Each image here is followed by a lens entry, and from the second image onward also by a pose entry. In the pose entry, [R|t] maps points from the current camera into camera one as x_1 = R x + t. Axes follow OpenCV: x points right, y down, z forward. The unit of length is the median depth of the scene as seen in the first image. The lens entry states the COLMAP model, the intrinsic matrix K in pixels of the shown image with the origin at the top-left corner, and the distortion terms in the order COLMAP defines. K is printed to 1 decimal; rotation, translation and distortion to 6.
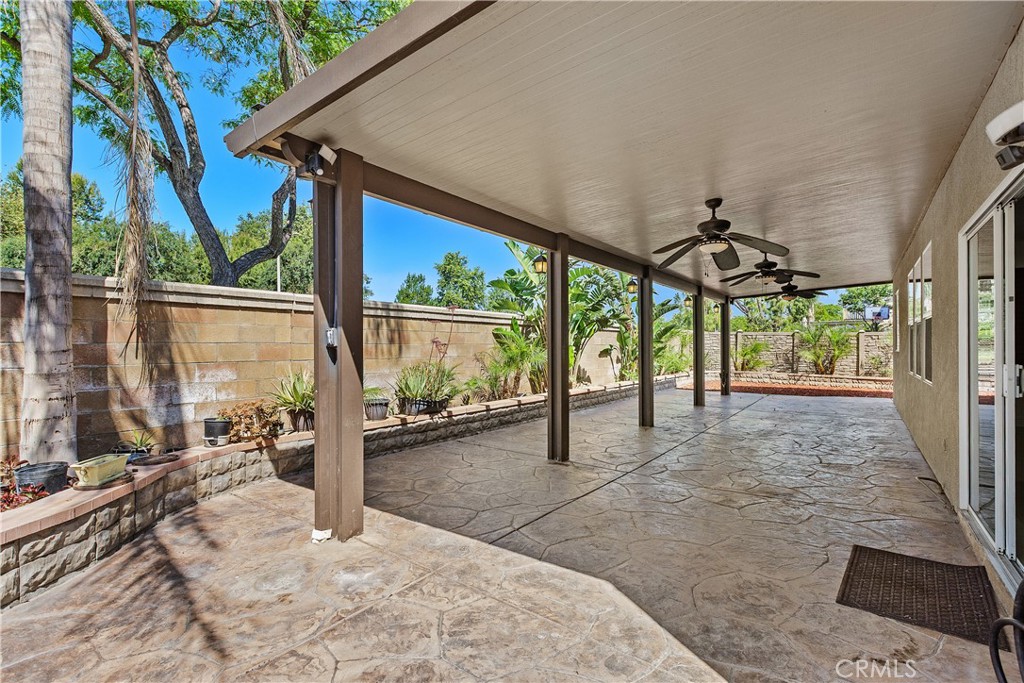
lens RADIAL K [[474.4, 0, 515.9], [0, 474.4, 343.2], [0, 0, 1]] dist [0.005217, -0.002235]
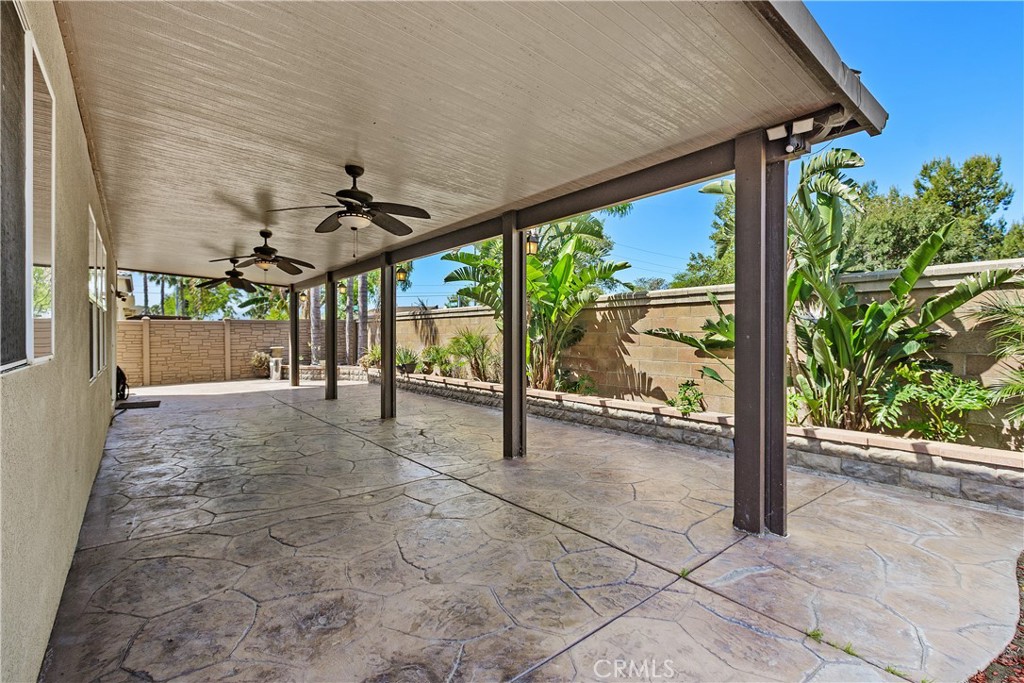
lens RADIAL K [[474.4, 0, 512.5], [0, 474.4, 333.2], [0, 0, 1]] dist [0.005217, -0.002235]
pose [[-0.226893, -0.005452, -0.973905, 0.946588], [0.000395, 0.999984, -0.005690, 0.006300], [0.973920, -0.001676, -0.226887, 1.176504]]
